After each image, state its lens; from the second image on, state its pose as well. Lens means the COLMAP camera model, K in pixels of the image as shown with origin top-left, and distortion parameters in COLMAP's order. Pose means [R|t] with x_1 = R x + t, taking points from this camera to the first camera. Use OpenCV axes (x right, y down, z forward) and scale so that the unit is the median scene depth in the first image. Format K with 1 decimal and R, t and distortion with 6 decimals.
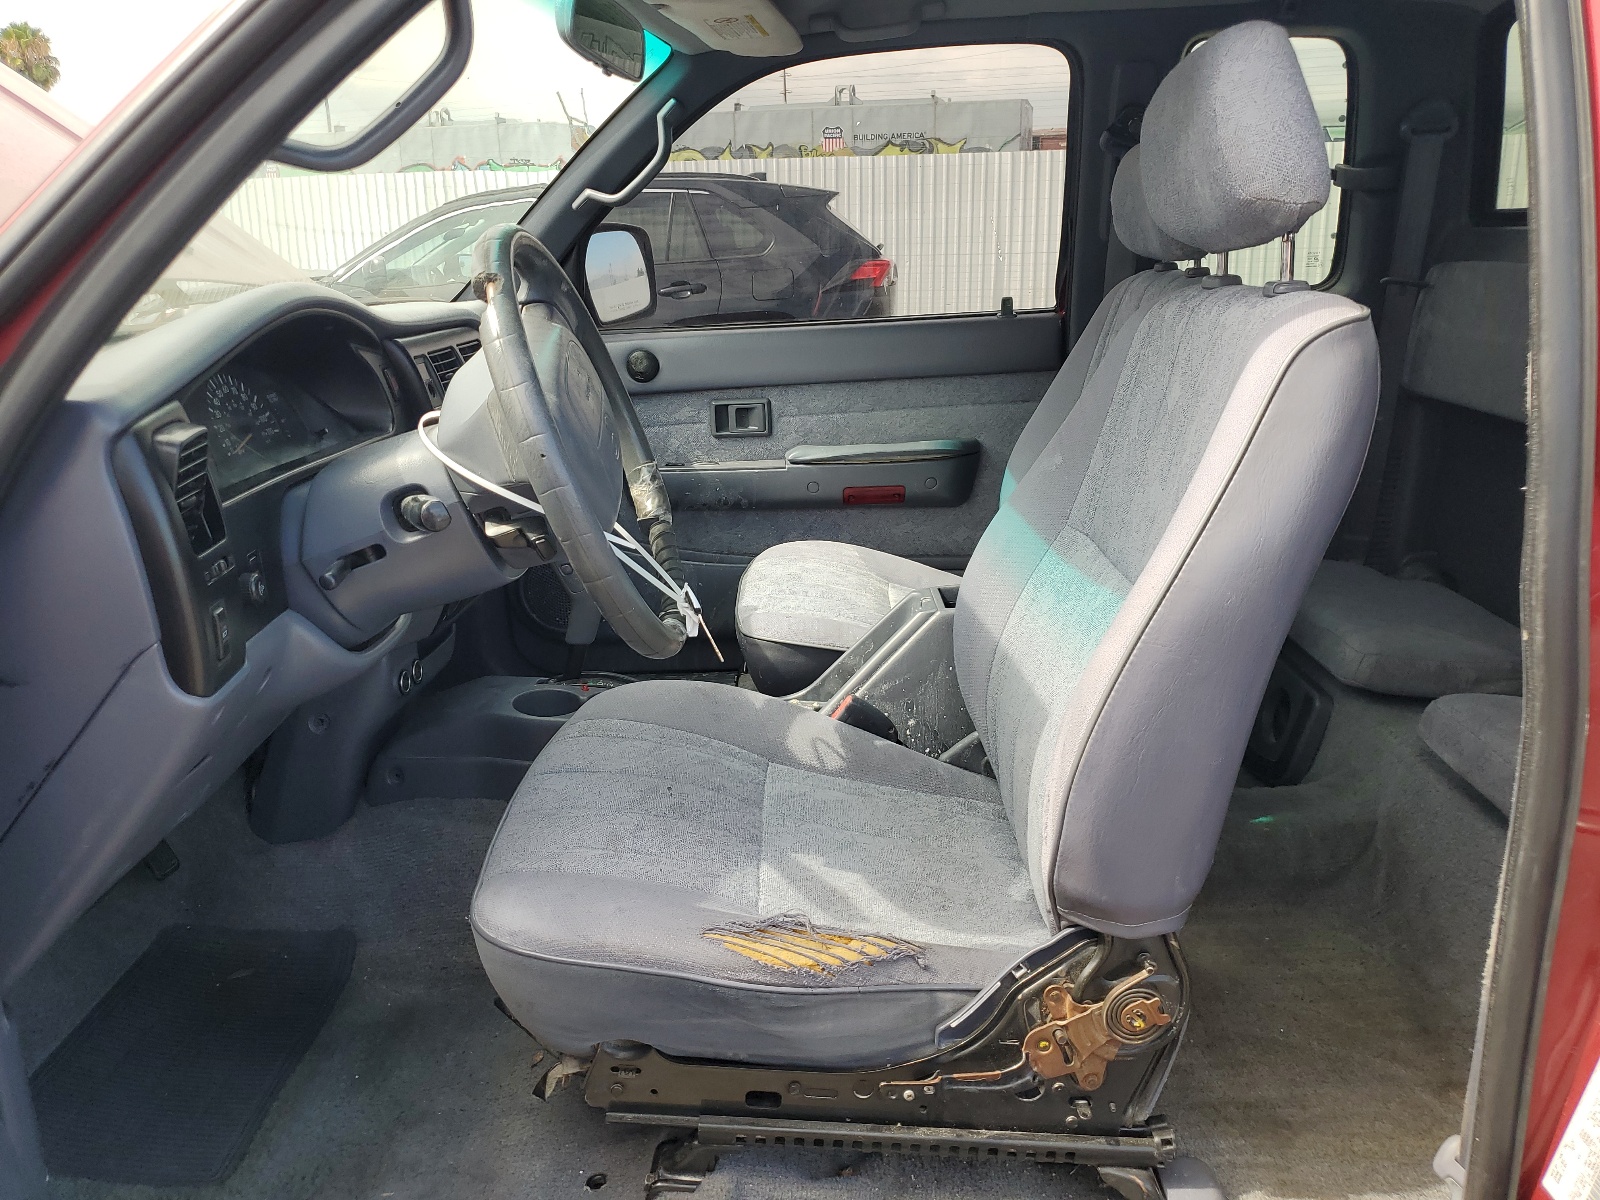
lens RADIAL K [[1172.5, 0, 800.0], [0, 1172.5, 600.0], [0, 0, 1]] dist [-0.045835, -0.001972]
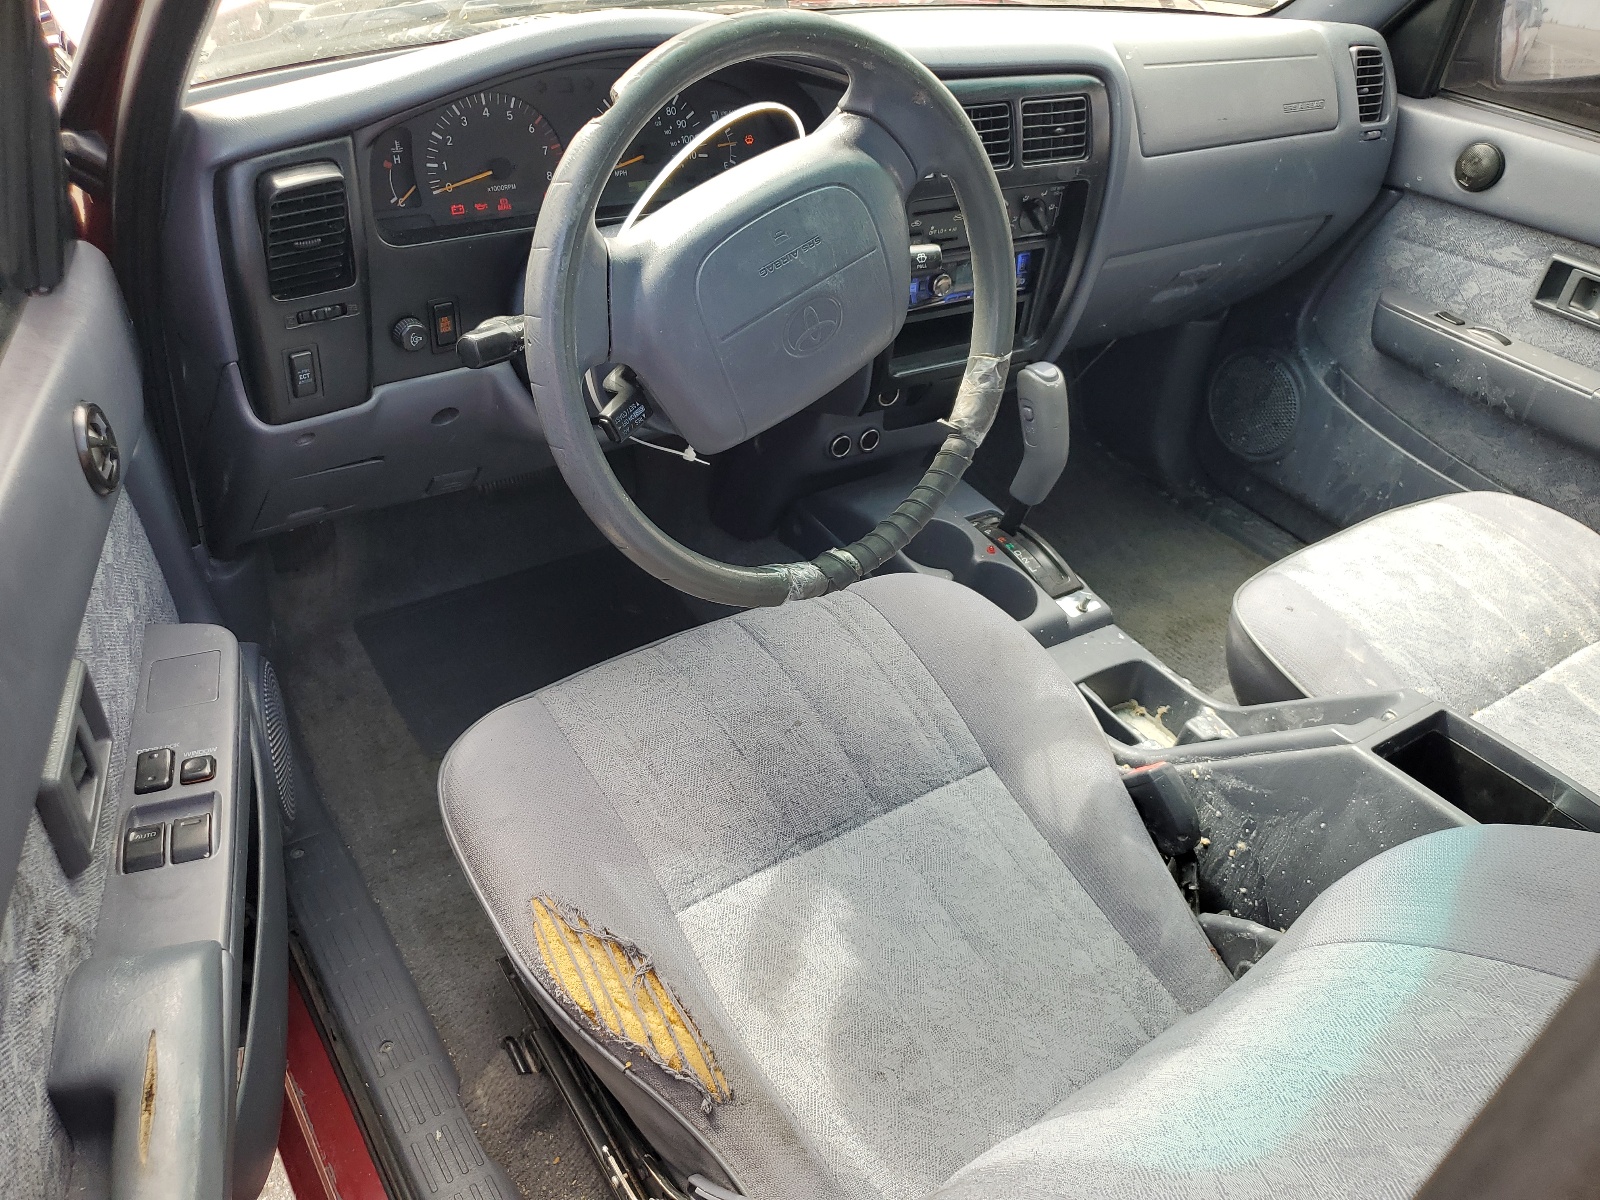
lens RADIAL K [[1172.5, 0, 800.0], [0, 1172.5, 600.0], [0, 0, 1]] dist [-0.045835, -0.001972]
pose [[0.566163, 0.550405, -0.613607, 0.192566], [-0.326471, 0.833258, 0.446203, -0.157816], [0.756886, -0.052299, 0.651451, 0.244511]]
